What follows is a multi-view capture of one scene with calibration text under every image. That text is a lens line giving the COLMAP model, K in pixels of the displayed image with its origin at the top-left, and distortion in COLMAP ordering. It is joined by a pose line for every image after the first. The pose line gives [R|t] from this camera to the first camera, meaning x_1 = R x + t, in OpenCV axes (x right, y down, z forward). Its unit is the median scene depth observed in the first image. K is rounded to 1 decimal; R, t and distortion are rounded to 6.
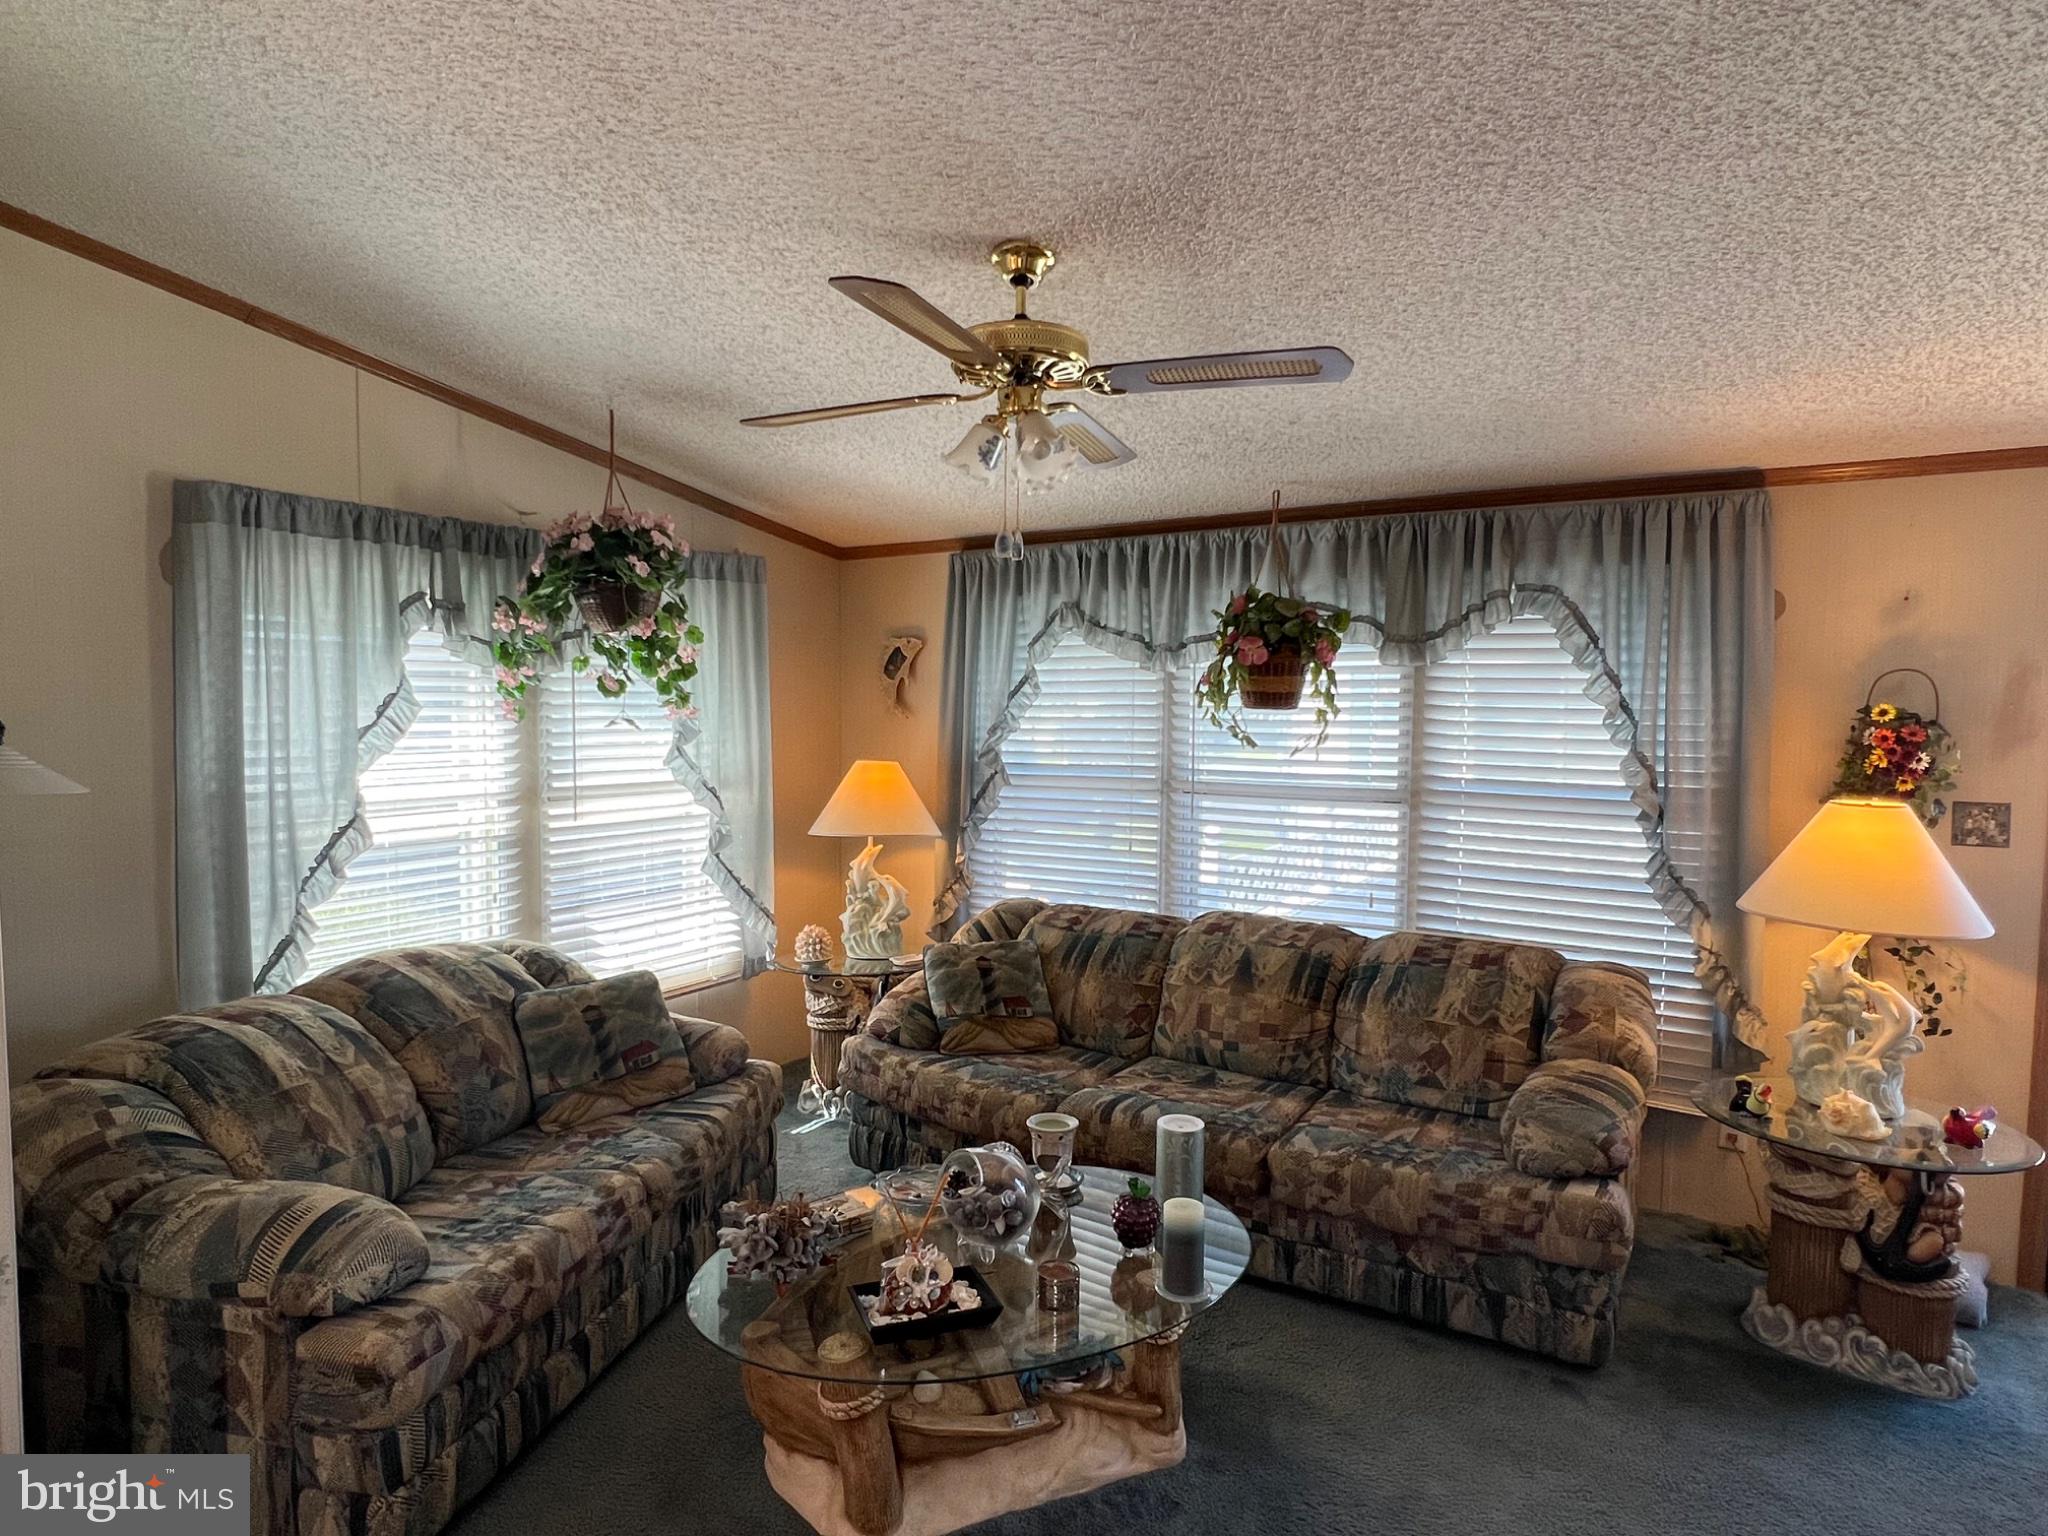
lens RADIAL K [[1173.6, 0, 1020.2], [0, 1173.6, 773.3], [0, 0, 1]] dist [-0.002666, -0.001748]
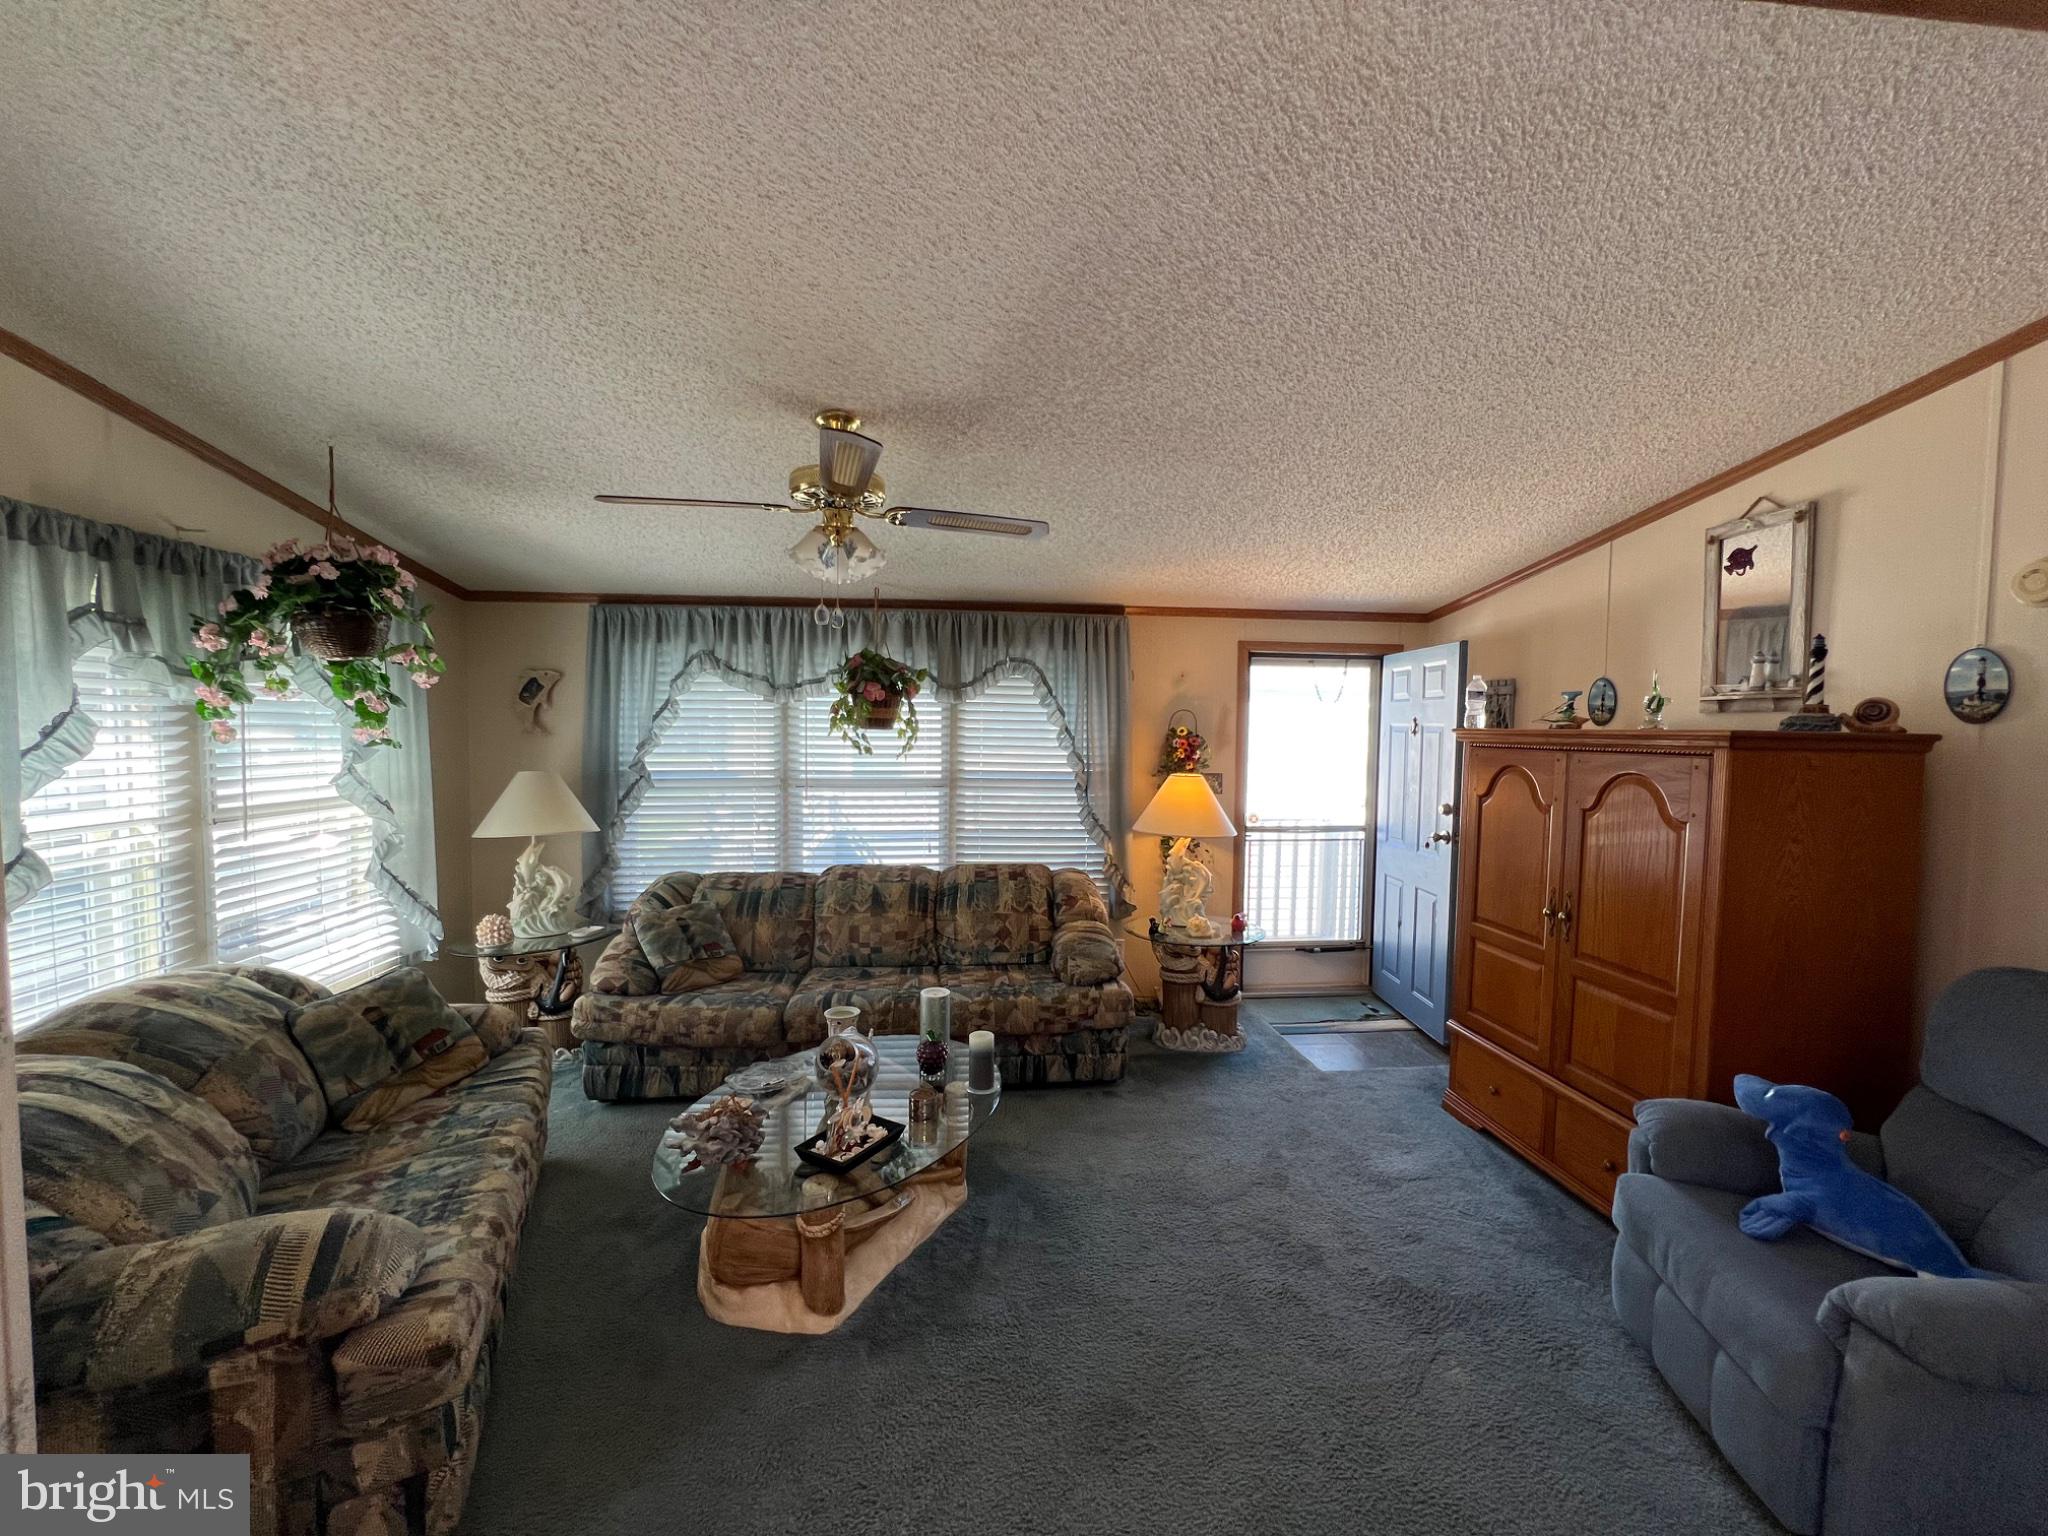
lens RADIAL K [[816.5, 0, 1018.6], [0, 816.5, 768.3], [0, 0, 1]] dist [-0.001384, -0.000477]
pose [[0.787490, -0.029693, 0.615612, -0.325105], [0.033373, 0.999428, 0.005514, -0.003612], [-0.615423, 0.016203, 0.788030, 0.045407]]
